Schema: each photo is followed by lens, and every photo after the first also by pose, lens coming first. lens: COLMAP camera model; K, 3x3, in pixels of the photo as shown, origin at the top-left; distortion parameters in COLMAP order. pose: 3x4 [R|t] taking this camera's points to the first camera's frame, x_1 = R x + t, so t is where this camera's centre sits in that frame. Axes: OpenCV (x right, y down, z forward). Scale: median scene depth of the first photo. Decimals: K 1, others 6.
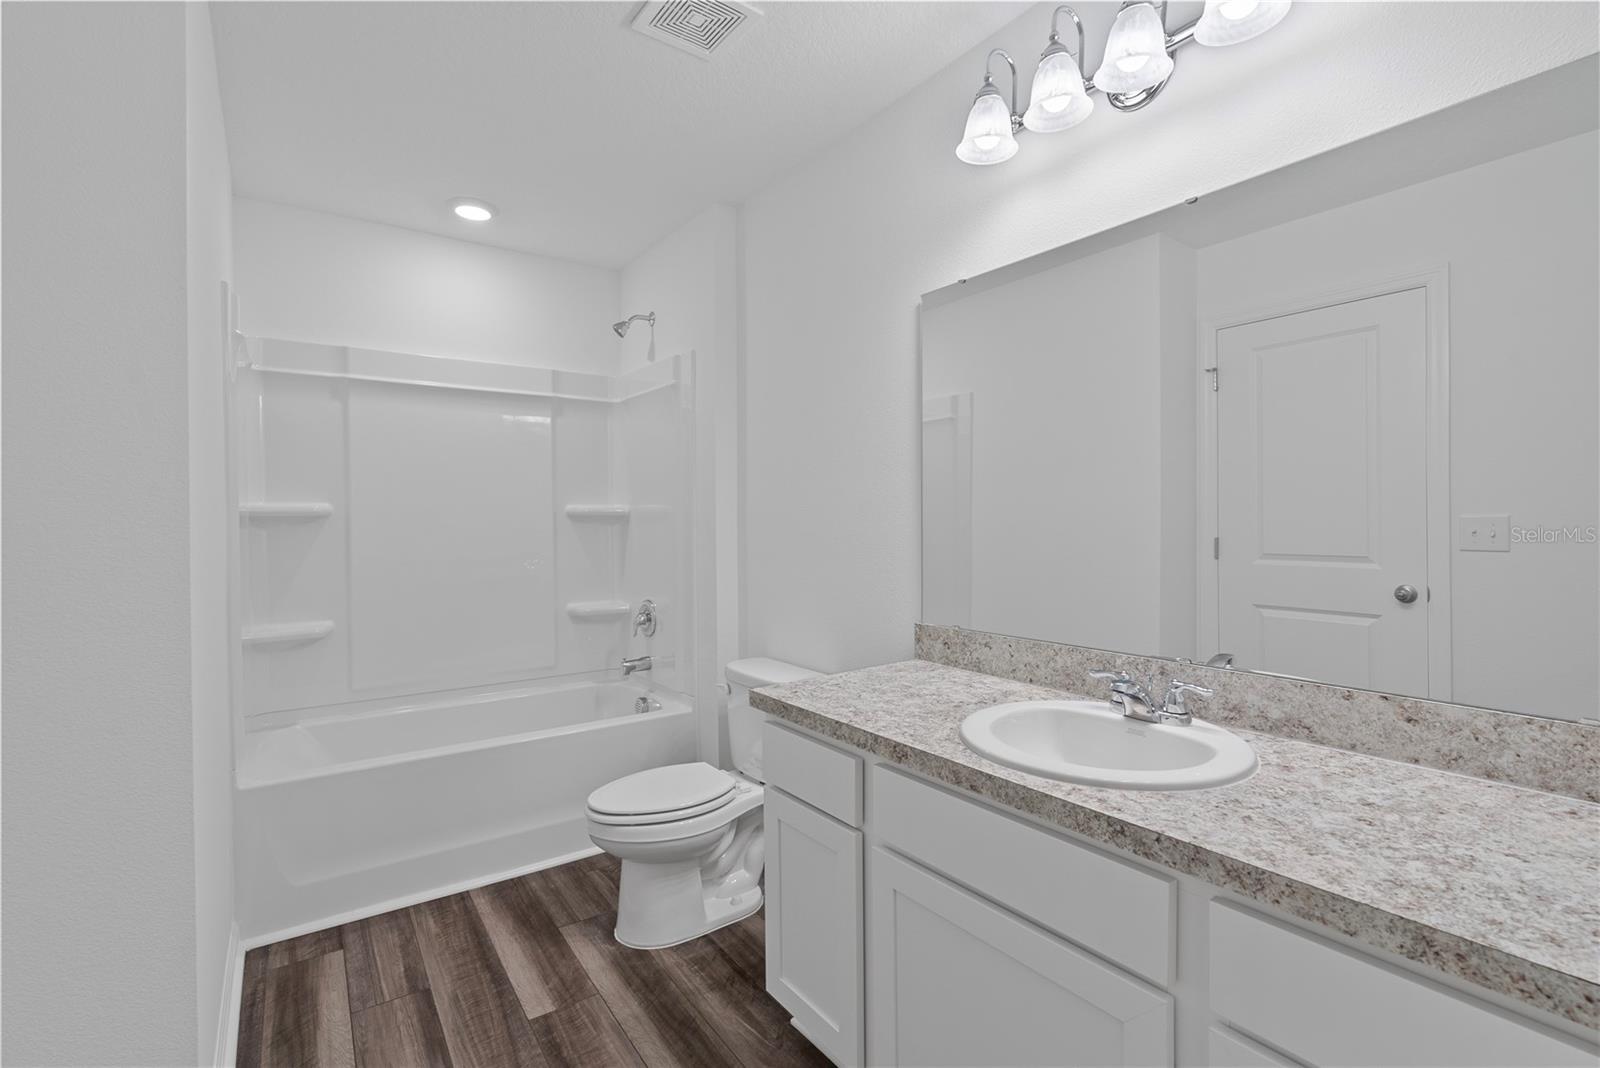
lens RADIAL K [[745.3, 0, 808.1], [0, 745.3, 535.8], [0, 0, 1]] dist [-0.002295, -0.000076]
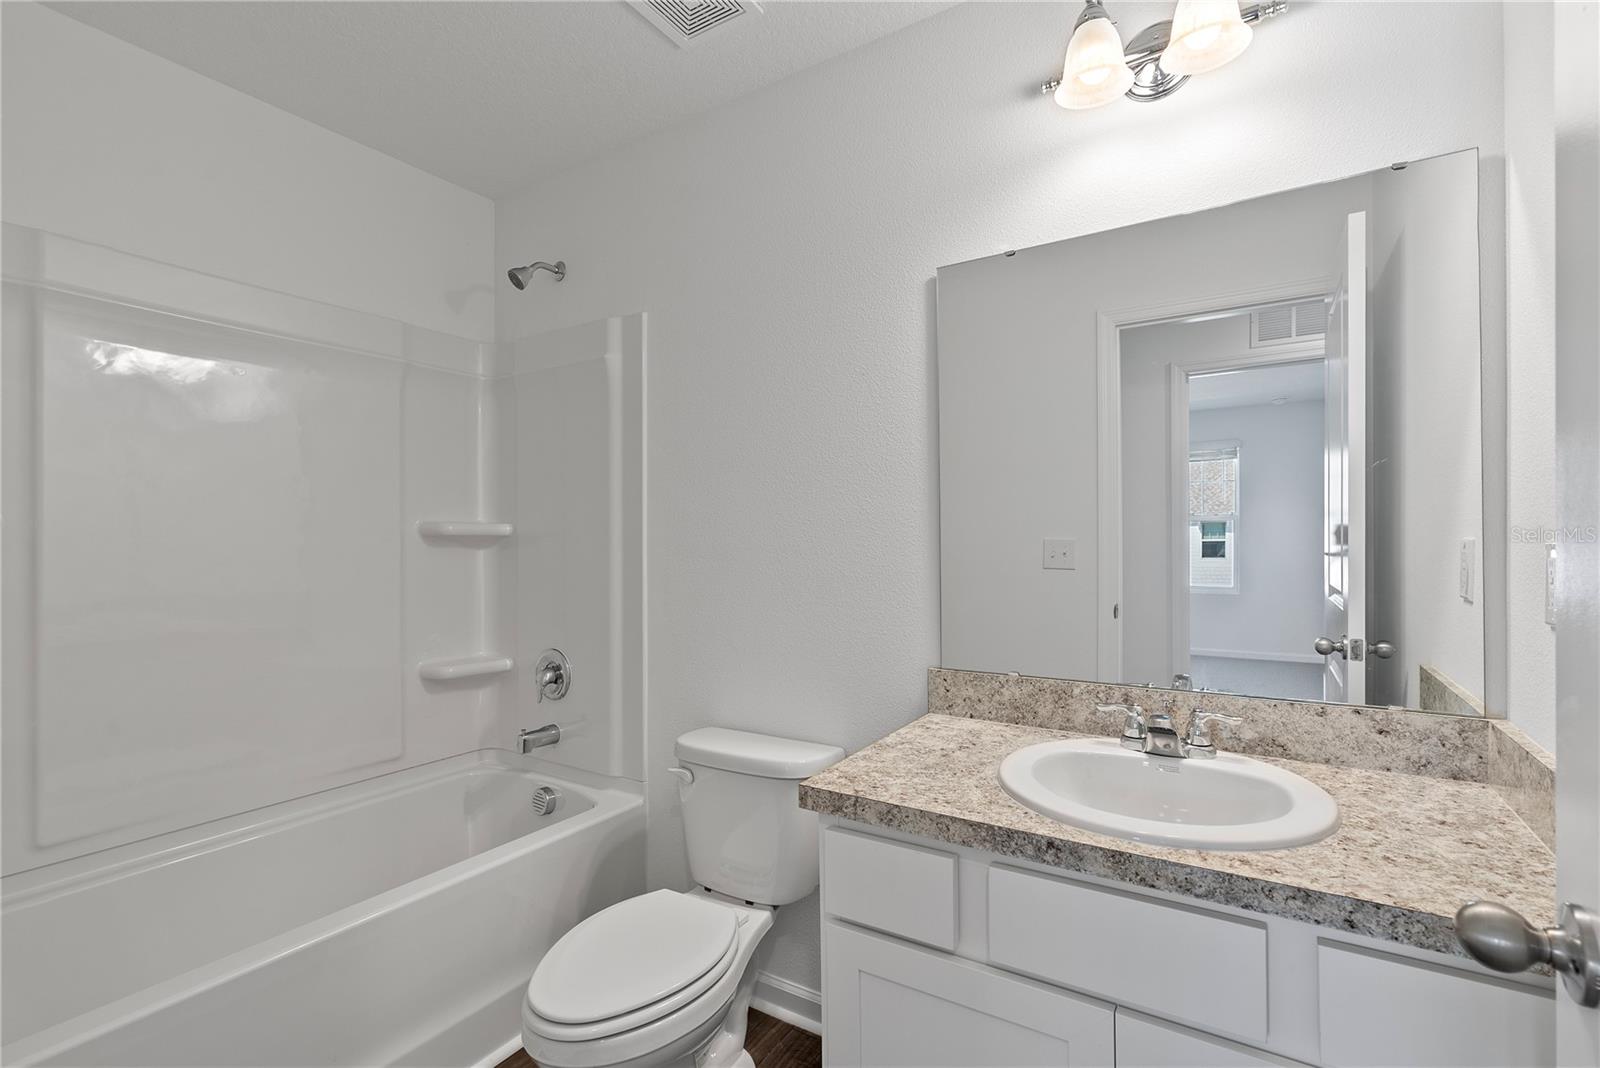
lens RADIAL K [[742.6, 0, 801.2], [0, 742.6, 519.3], [0, 0, 1]] dist [-0.002493, -0.000491]
pose [[0.918805, 0.019324, 0.394237, -0.359241], [0.000822, 0.998705, -0.050869, -0.005464], [-0.394710, 0.047062, 0.917600, 0.302748]]
